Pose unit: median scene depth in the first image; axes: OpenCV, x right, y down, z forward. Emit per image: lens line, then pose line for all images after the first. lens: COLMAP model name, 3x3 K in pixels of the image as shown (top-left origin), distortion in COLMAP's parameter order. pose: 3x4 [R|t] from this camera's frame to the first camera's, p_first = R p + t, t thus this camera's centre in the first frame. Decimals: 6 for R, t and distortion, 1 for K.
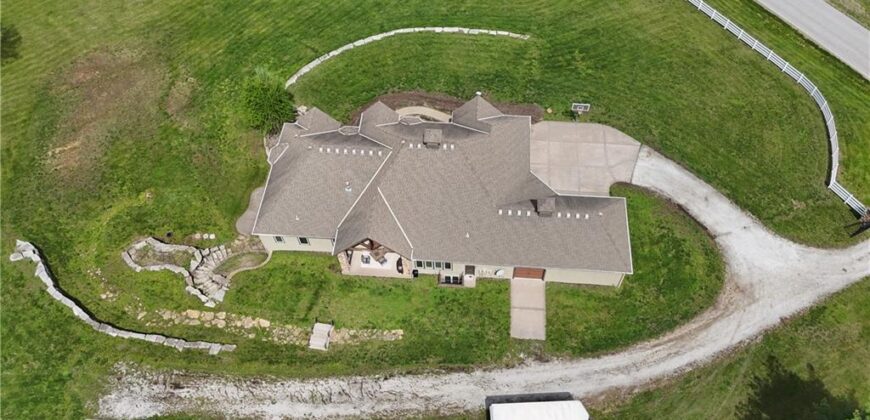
lens RADIAL K [[642.0, 0, 437.6], [0, 642.0, 211.1], [0, 0, 1]] dist [0.061792, -0.047847]
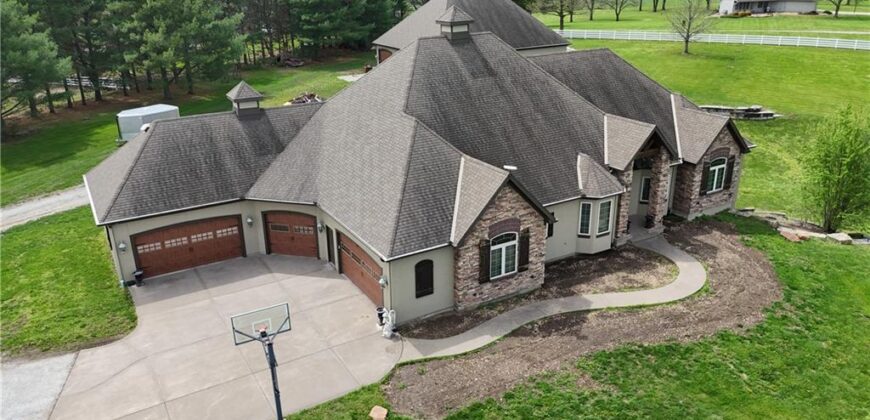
lens RADIAL K [[638.4, 0, 437.3], [0, 638.4, 212.3], [0, 0, 1]] dist [0.091202, -0.110087]
pose [[-0.814340, 0.242828, -0.527147, 0.340940], [-0.461242, 0.280537, 0.841757, -0.528182], [0.352287, 0.928619, -0.116450, 1.152281]]
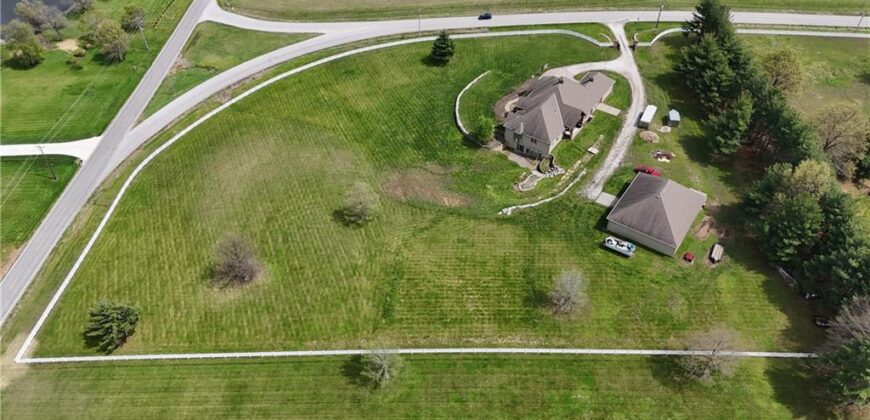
lens RADIAL K [[638.4, 0, 437.3], [0, 638.4, 212.3], [0, 0, 1]] dist [0.091202, -0.110087]
pose [[0.500036, -0.595834, 0.628447, -2.357891], [0.715576, 0.693010, 0.087684, -0.339828], [-0.487765, 0.405856, 0.772894, -0.707605]]
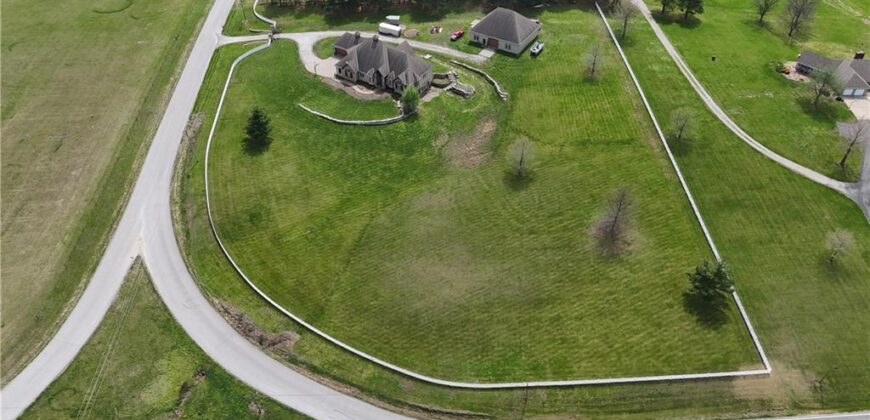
lens RADIAL K [[638.4, 0, 437.3], [0, 638.4, 212.3], [0, 0, 1]] dist [0.091202, -0.110087]
pose [[-0.893599, -0.286782, 0.345306, -1.638424], [0.382326, -0.083238, 0.920271, -3.014155], [-0.235175, 0.954373, 0.184025, 1.109332]]
